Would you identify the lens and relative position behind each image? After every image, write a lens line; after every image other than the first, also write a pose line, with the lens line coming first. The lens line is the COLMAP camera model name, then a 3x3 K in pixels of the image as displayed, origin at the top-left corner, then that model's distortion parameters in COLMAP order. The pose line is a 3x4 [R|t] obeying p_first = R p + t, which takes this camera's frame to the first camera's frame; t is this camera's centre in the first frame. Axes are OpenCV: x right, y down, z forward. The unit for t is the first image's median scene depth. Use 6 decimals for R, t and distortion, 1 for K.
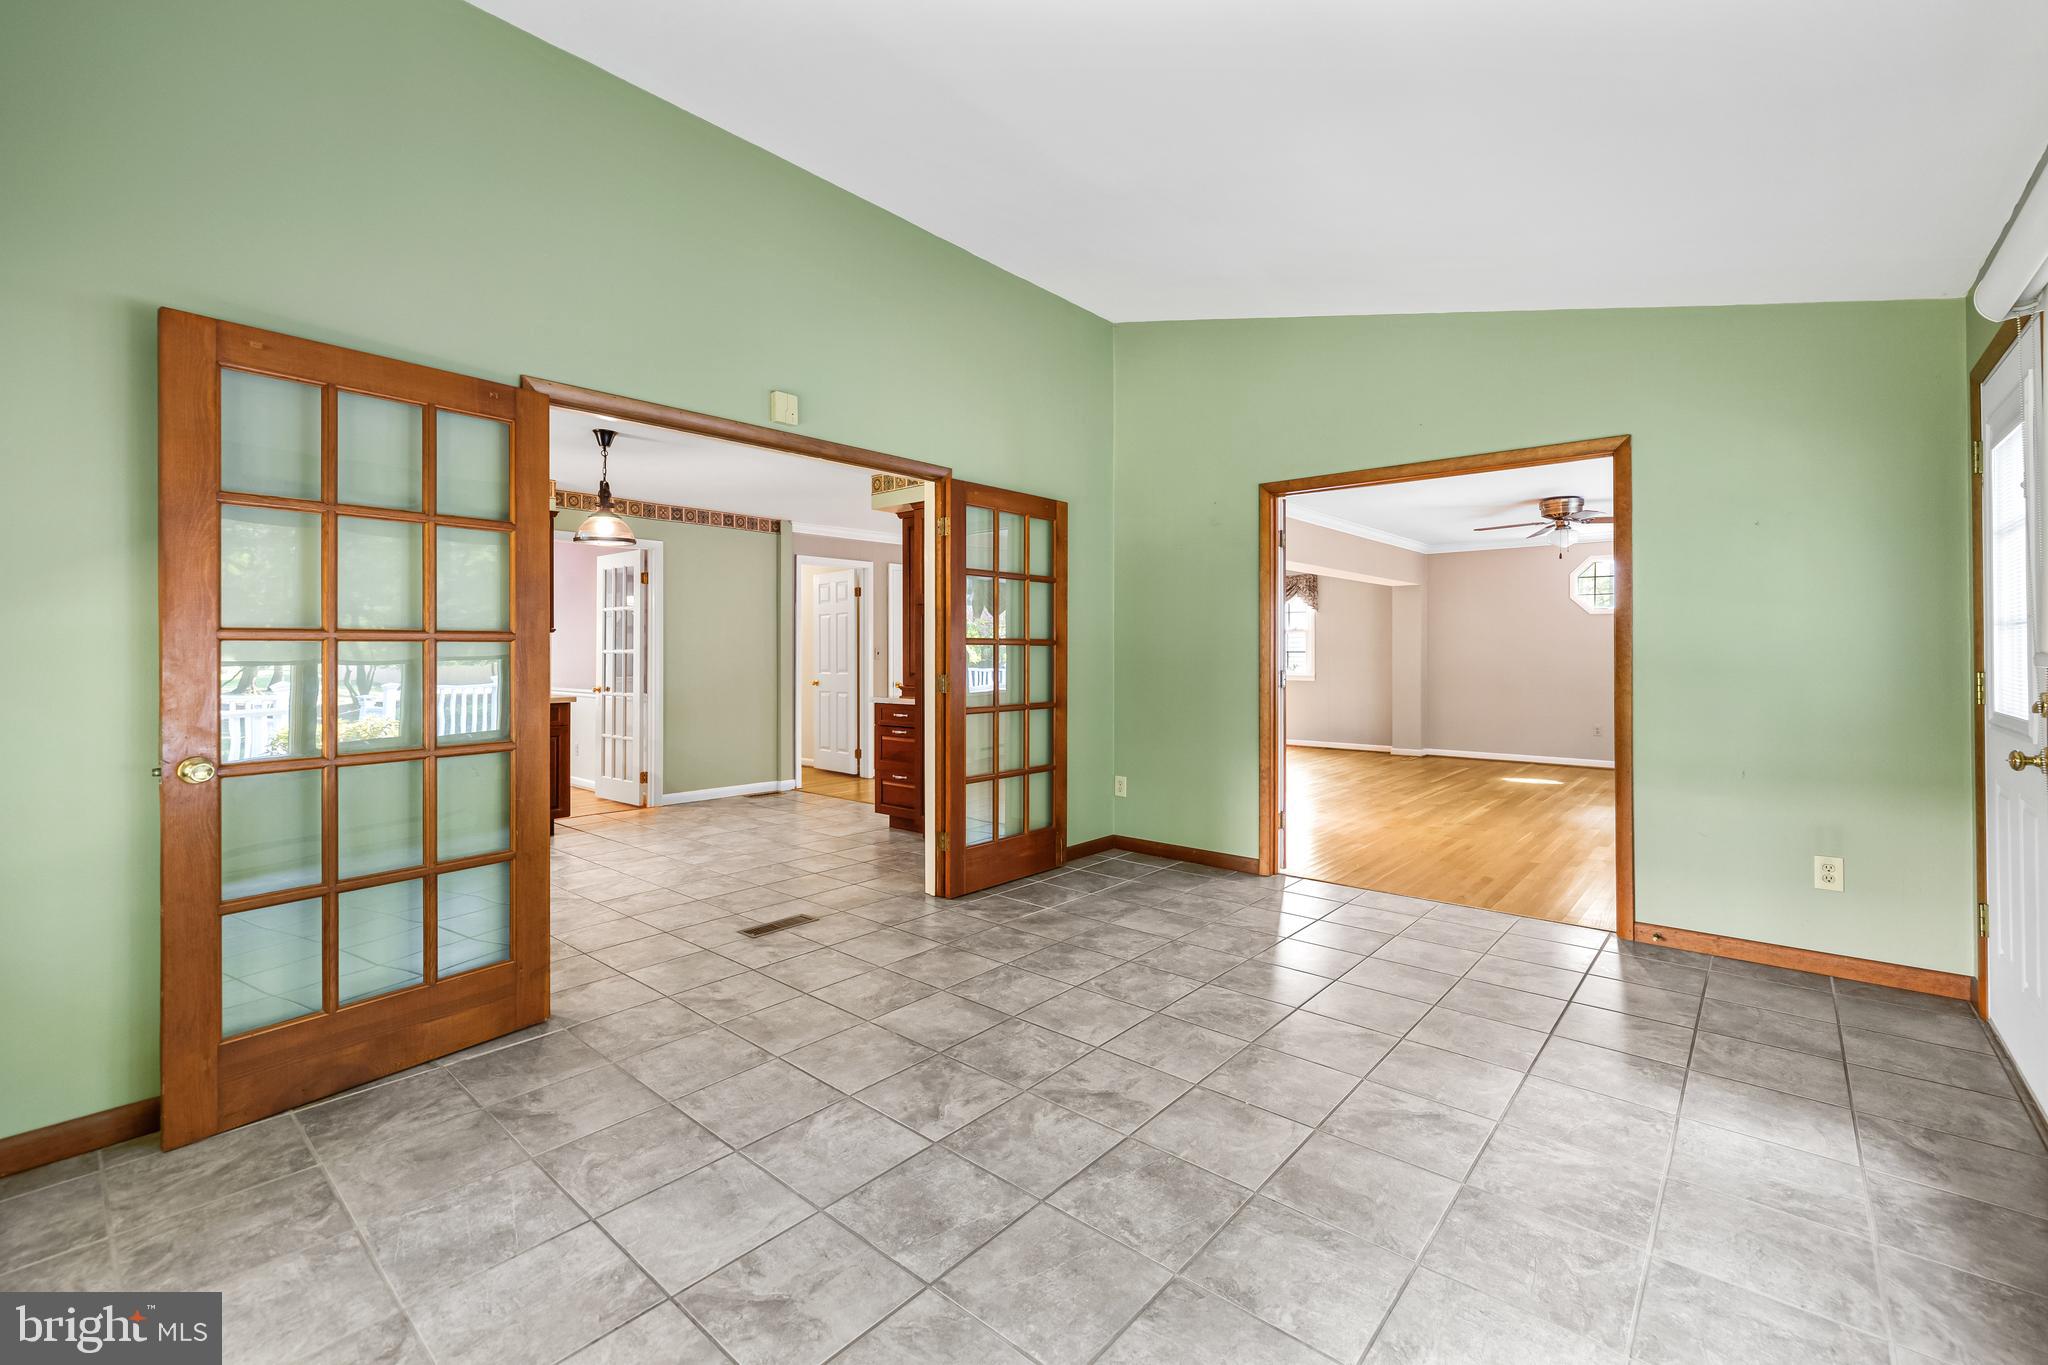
lens RADIAL K [[861.9, 0, 1011.9], [0, 861.9, 661.3], [0, 0, 1]] dist [0.002083, 0.000661]
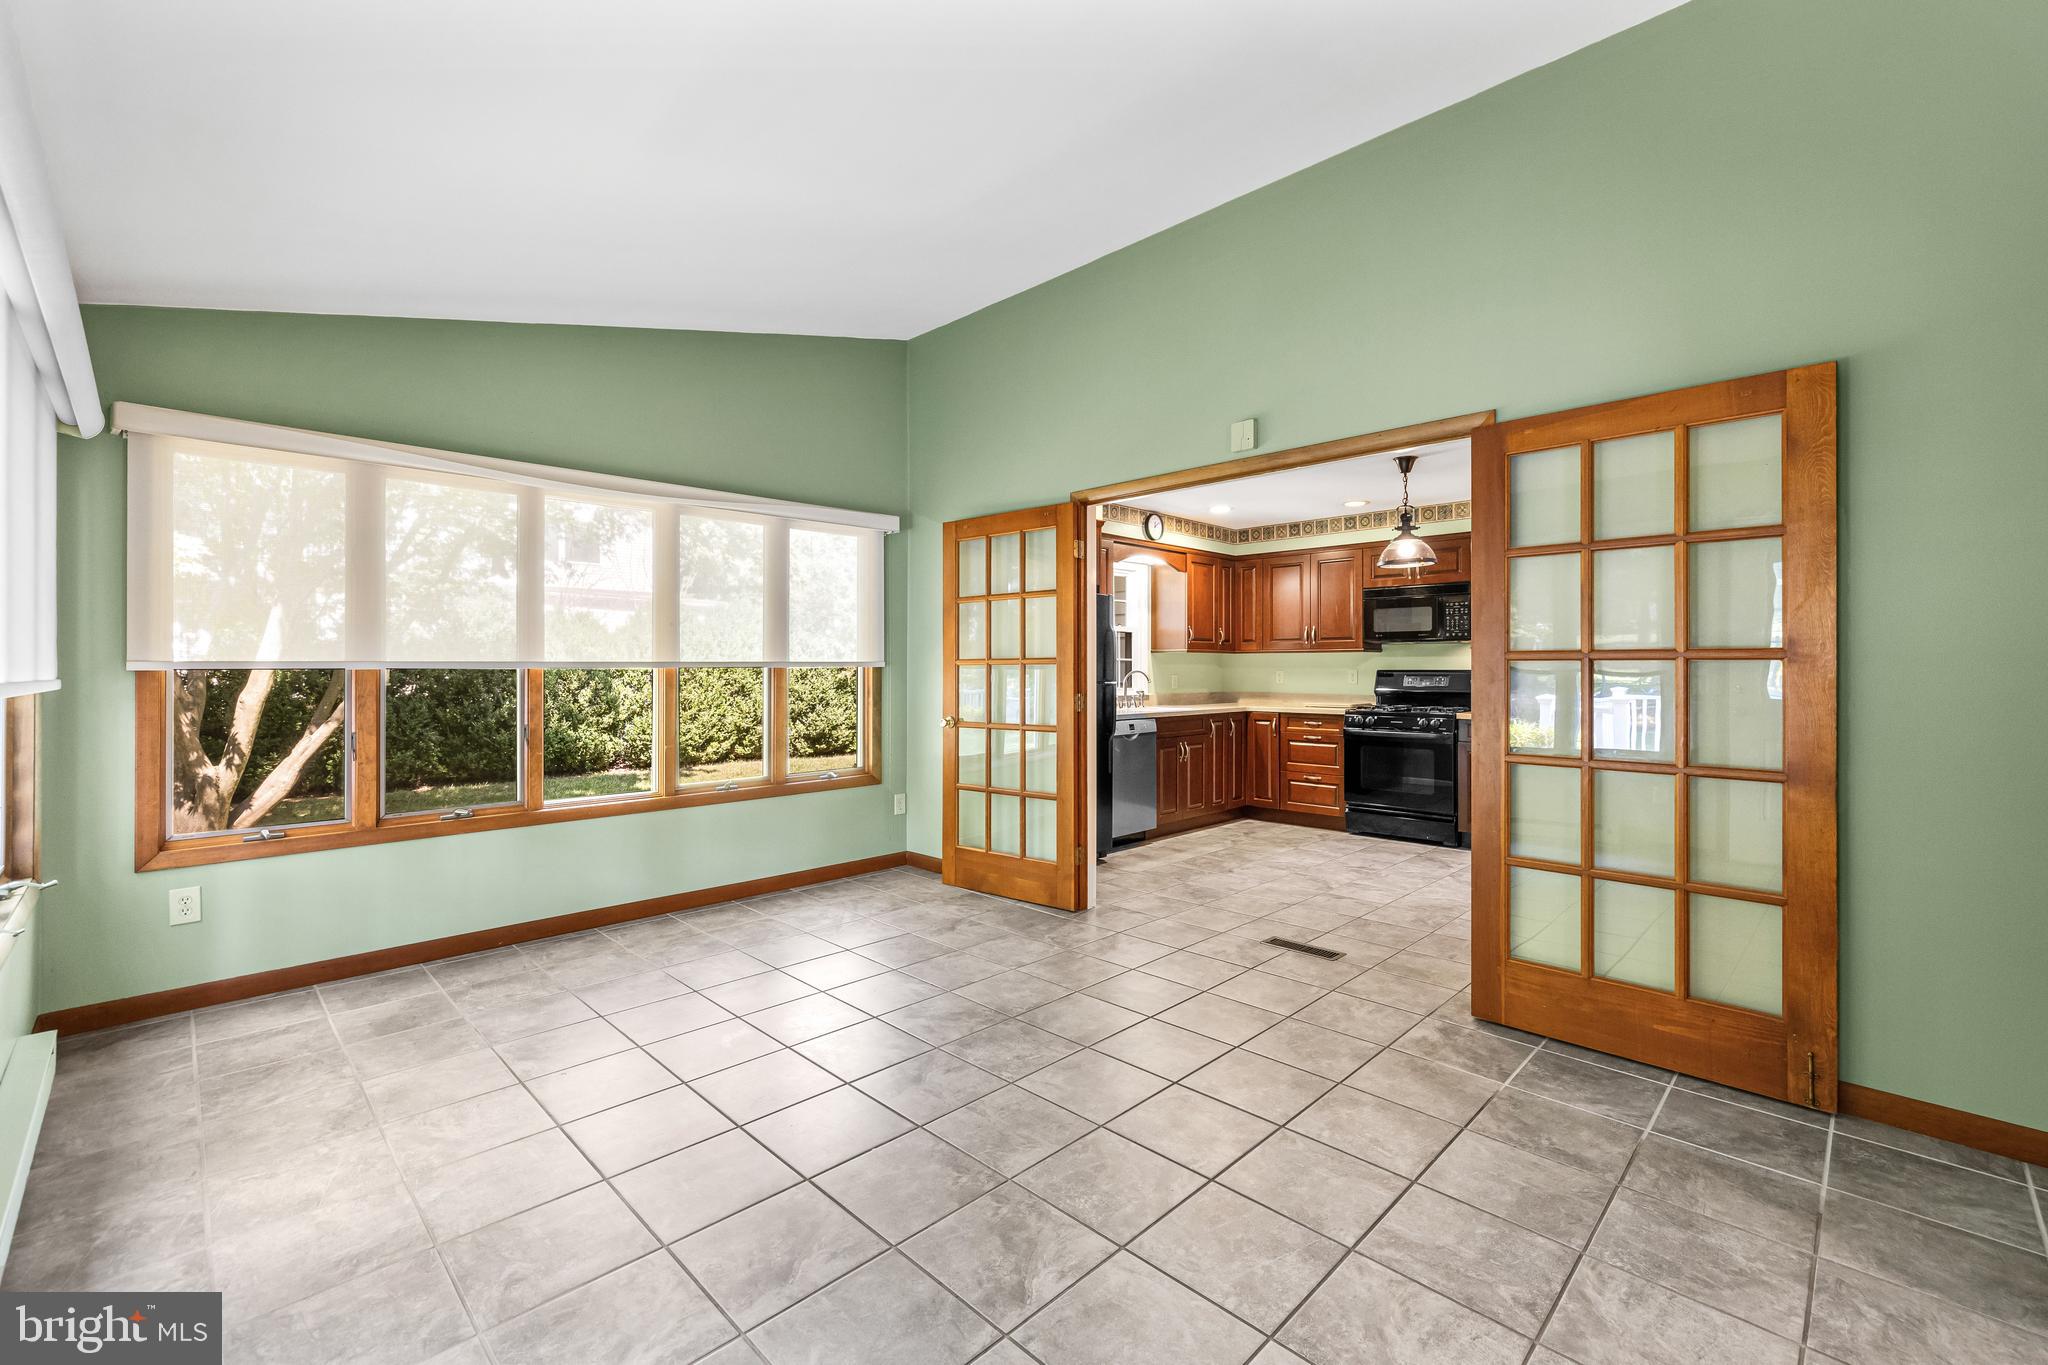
lens RADIAL K [[864.6, 0, 1024.0], [0, 864.6, 682.5], [0, 0, 1]] dist [-0.010937, -0.000090]
pose [[-0.060564, 0.015611, -0.998042, 0.877720], [-0.013747, 0.999770, 0.016472, -0.010509], [0.998070, 0.014717, -0.060335, 0.893328]]
